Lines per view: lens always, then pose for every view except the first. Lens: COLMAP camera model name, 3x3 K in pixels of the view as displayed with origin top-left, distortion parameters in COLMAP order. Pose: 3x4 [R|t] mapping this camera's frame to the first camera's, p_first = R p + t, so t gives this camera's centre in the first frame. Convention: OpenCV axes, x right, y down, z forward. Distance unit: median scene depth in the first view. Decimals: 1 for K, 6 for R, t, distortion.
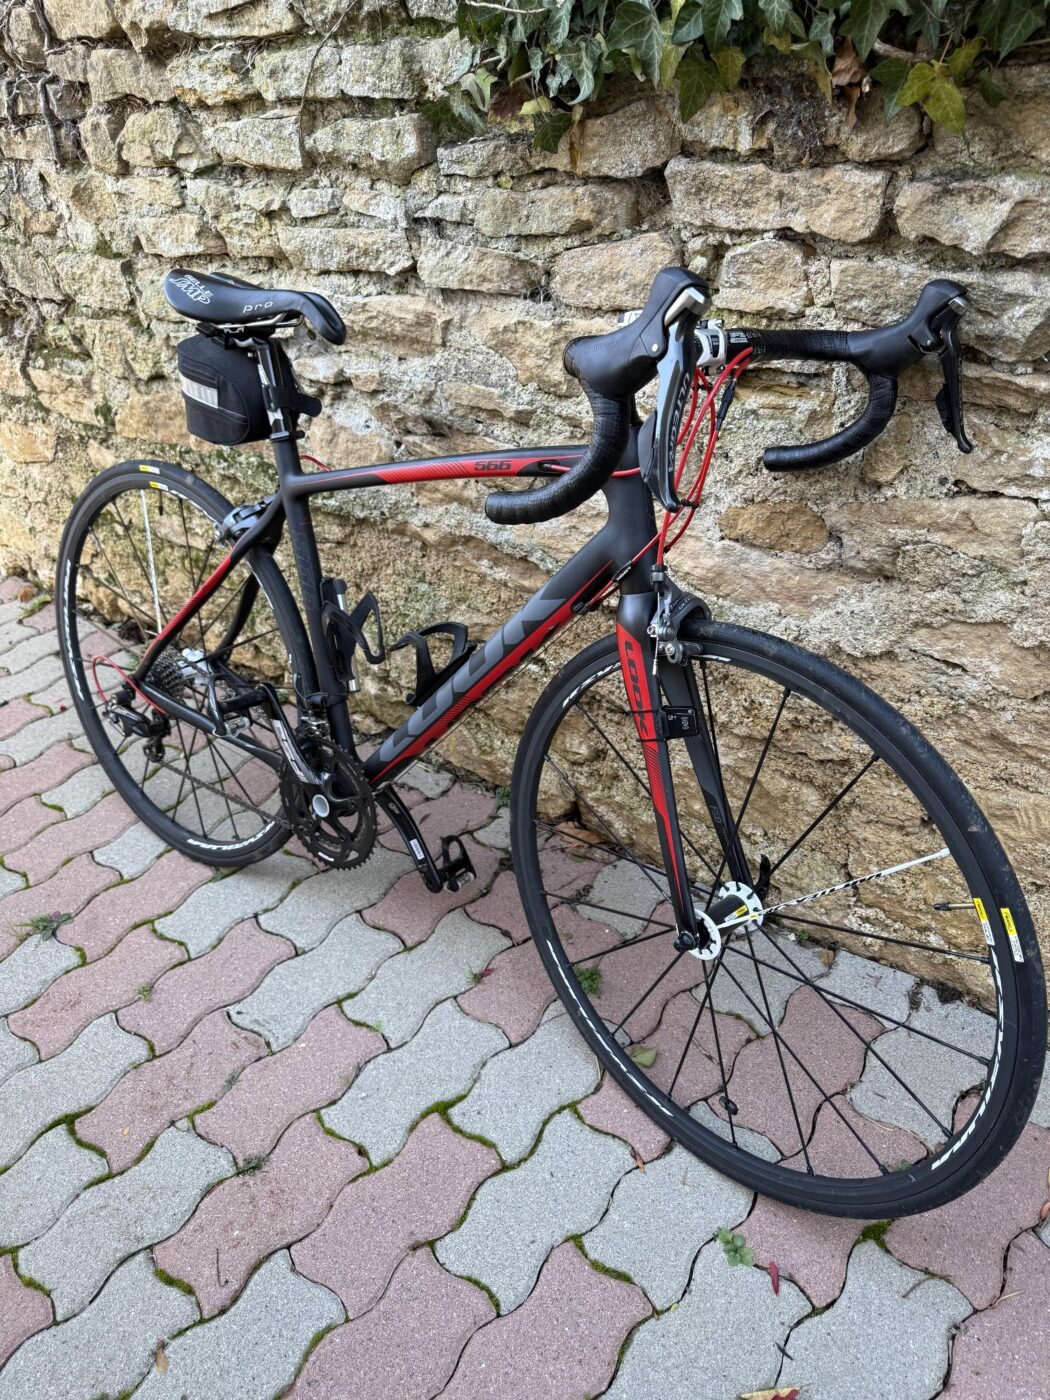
lens RADIAL K [[982.5, 0, 525.0], [0, 982.5, 700.0], [0, 0, 1]] dist [0.007700, -0.029042]
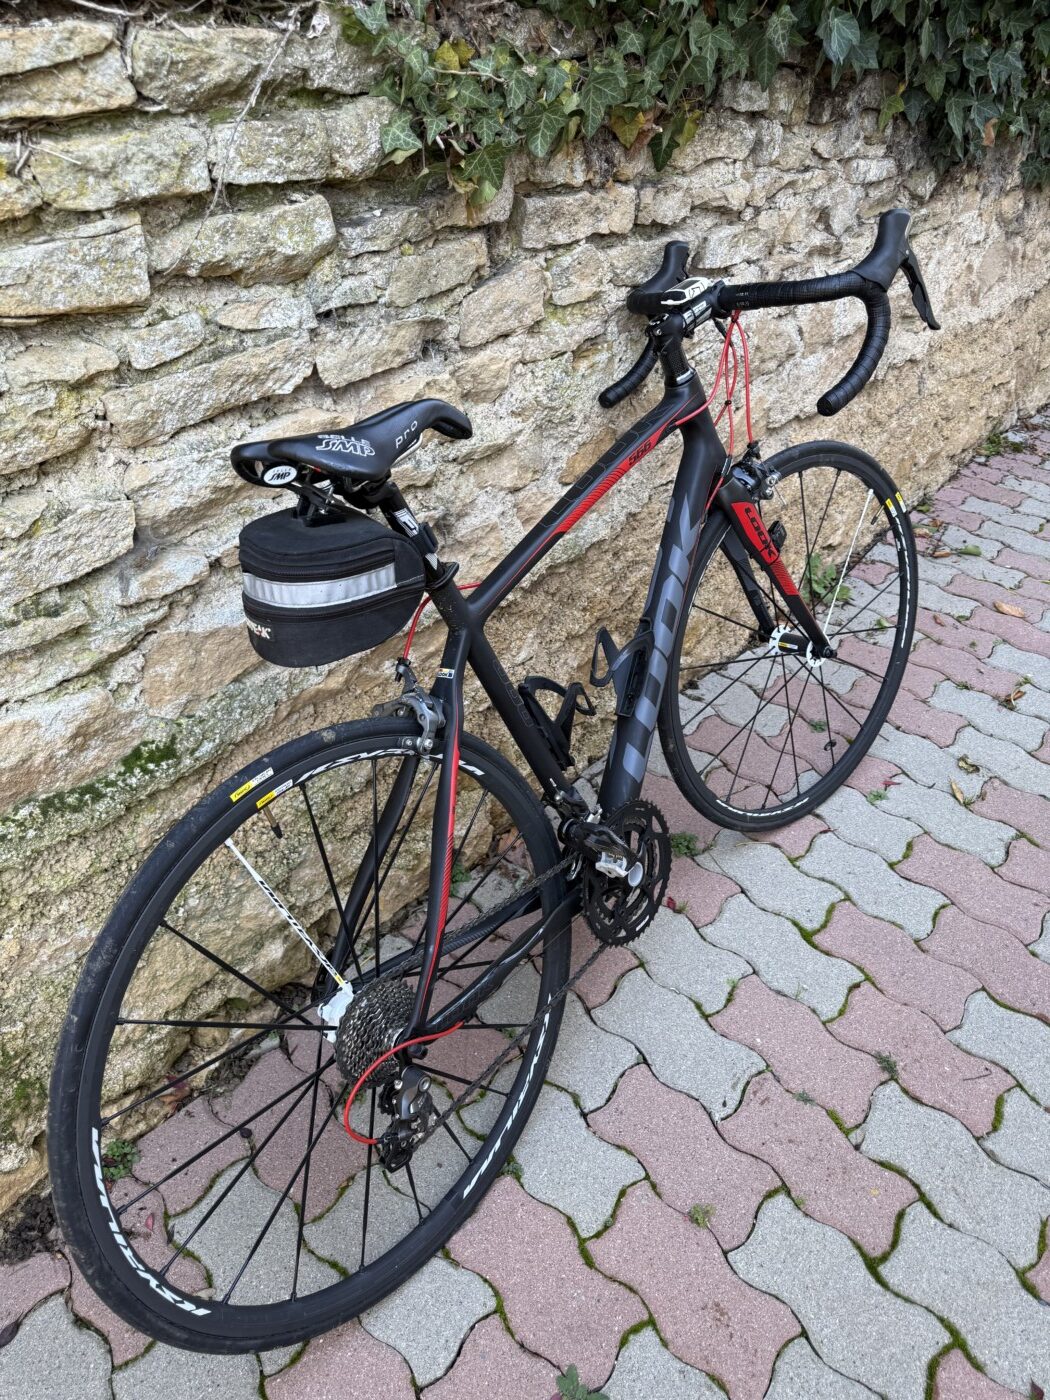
lens RADIAL K [[982.5, 0, 525.0], [0, 982.5, 700.0], [0, 0, 1]] dist [0.007700, -0.029042]
pose [[0.059558, -0.506755, 0.860030, -1.002693], [0.592569, 0.711283, 0.378073, -0.461647], [-0.803315, 0.487110, 0.342650, 0.713317]]
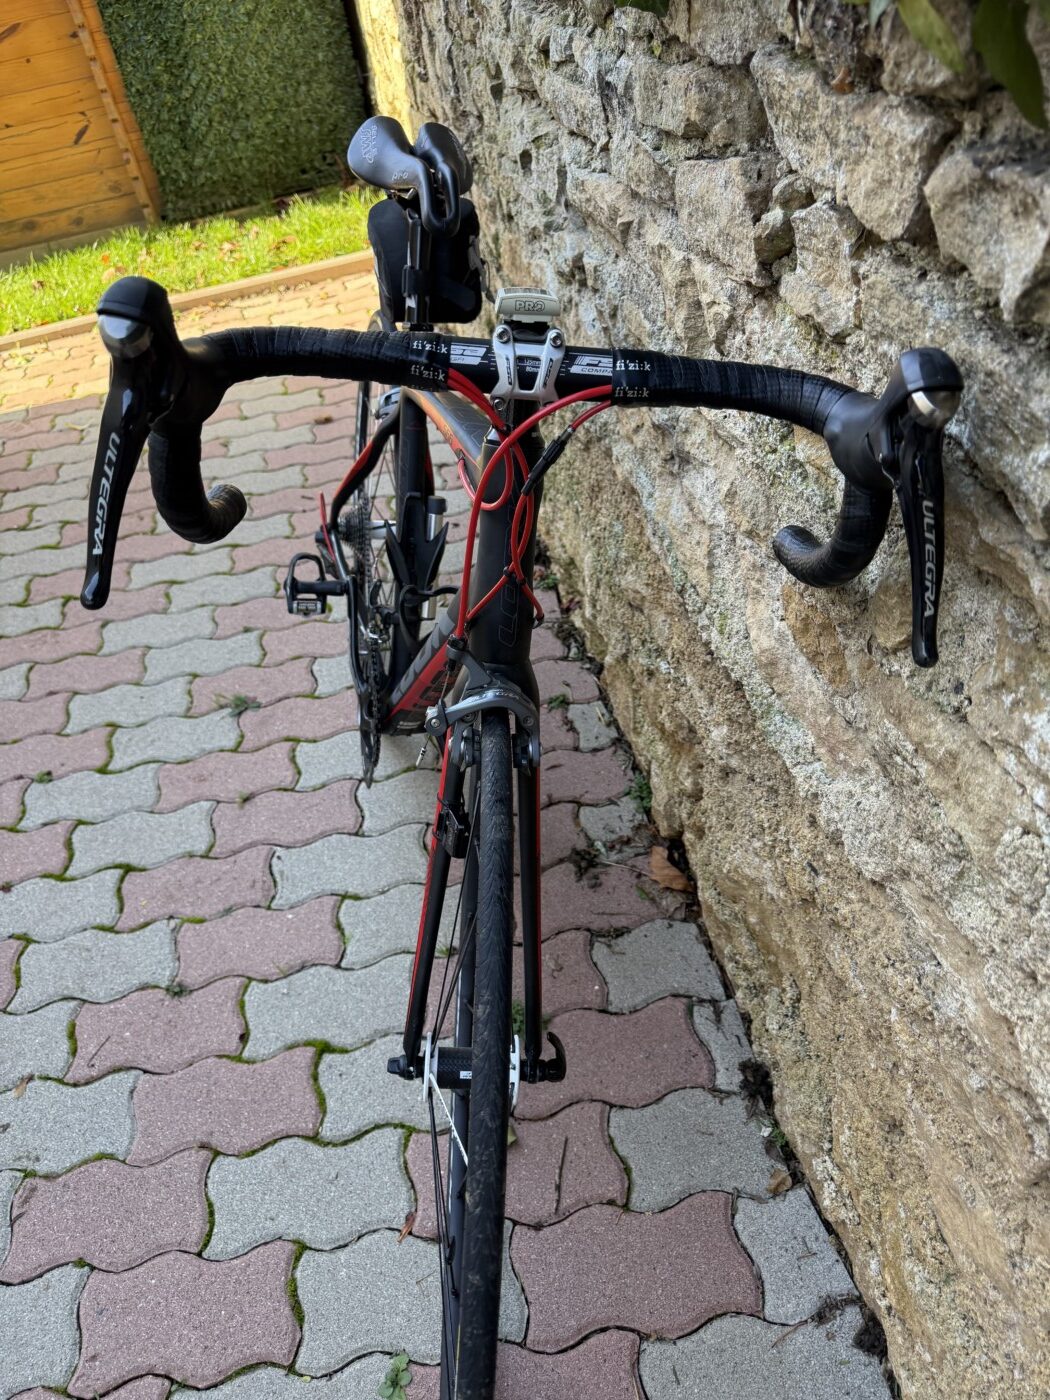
lens RADIAL K [[994.2, 0, 536.9], [0, 994.2, 691.3], [0, 0, 1]] dist [0.003724, -0.019779]
pose [[0.755197, 0.410115, -0.511354, 0.438878], [-0.317446, 0.911339, 0.262088, -0.240732], [0.573503, -0.035601, 0.818430, 0.314041]]
